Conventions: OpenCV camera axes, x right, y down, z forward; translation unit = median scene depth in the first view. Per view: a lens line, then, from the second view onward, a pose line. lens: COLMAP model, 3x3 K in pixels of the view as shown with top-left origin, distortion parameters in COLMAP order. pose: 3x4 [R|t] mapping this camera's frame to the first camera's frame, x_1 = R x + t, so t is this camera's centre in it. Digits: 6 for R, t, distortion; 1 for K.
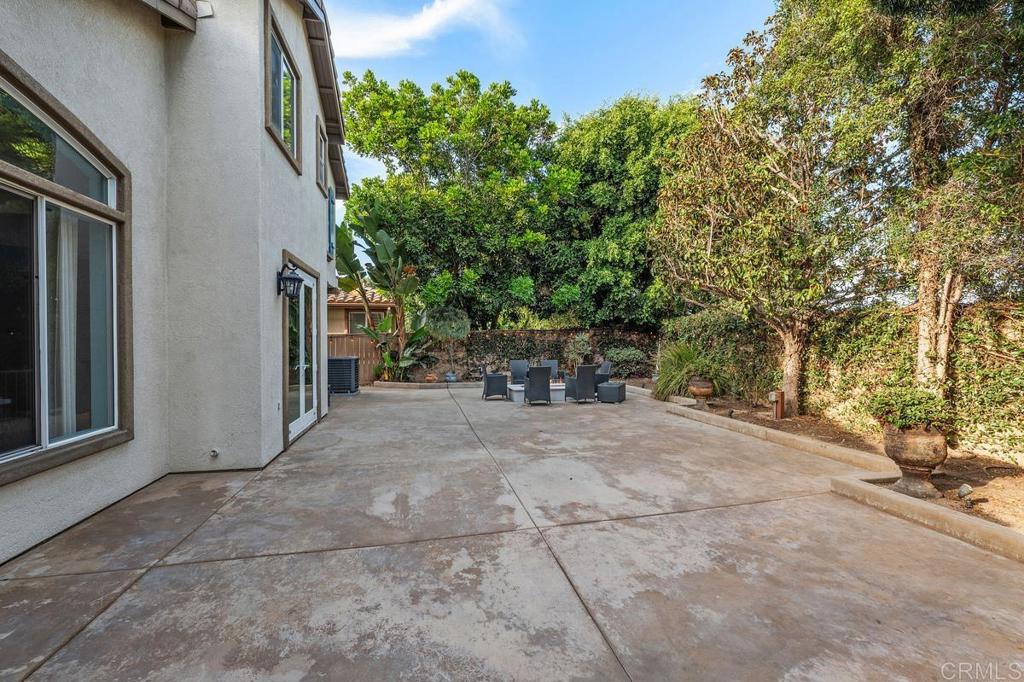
lens RADIAL K [[428.6, 0, 512.0], [0, 428.6, 341.0], [0, 0, 1]] dist [-0.001226, -0.000008]
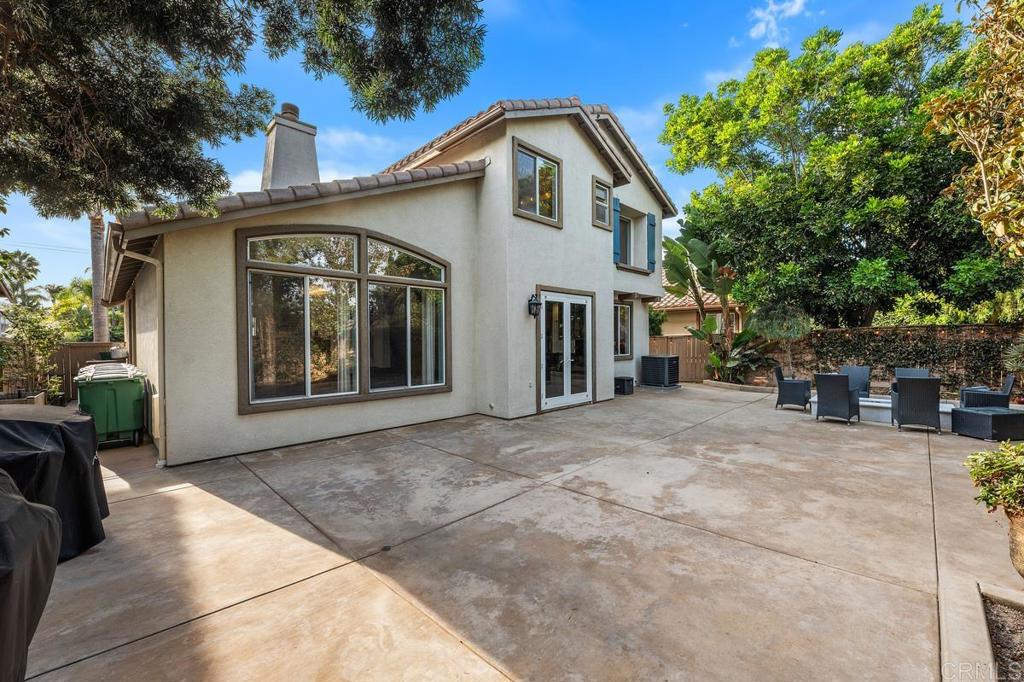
lens RADIAL K [[411.9, 0, 512.0], [0, 411.9, 341.0], [0, 0, 1]] dist [0.000077, -0.000024]
pose [[0.536330, 0.000047, -0.844008, 1.018876], [0.003286, 0.999992, 0.002144, -0.018095], [0.844002, -0.003923, 0.536326, 0.187915]]
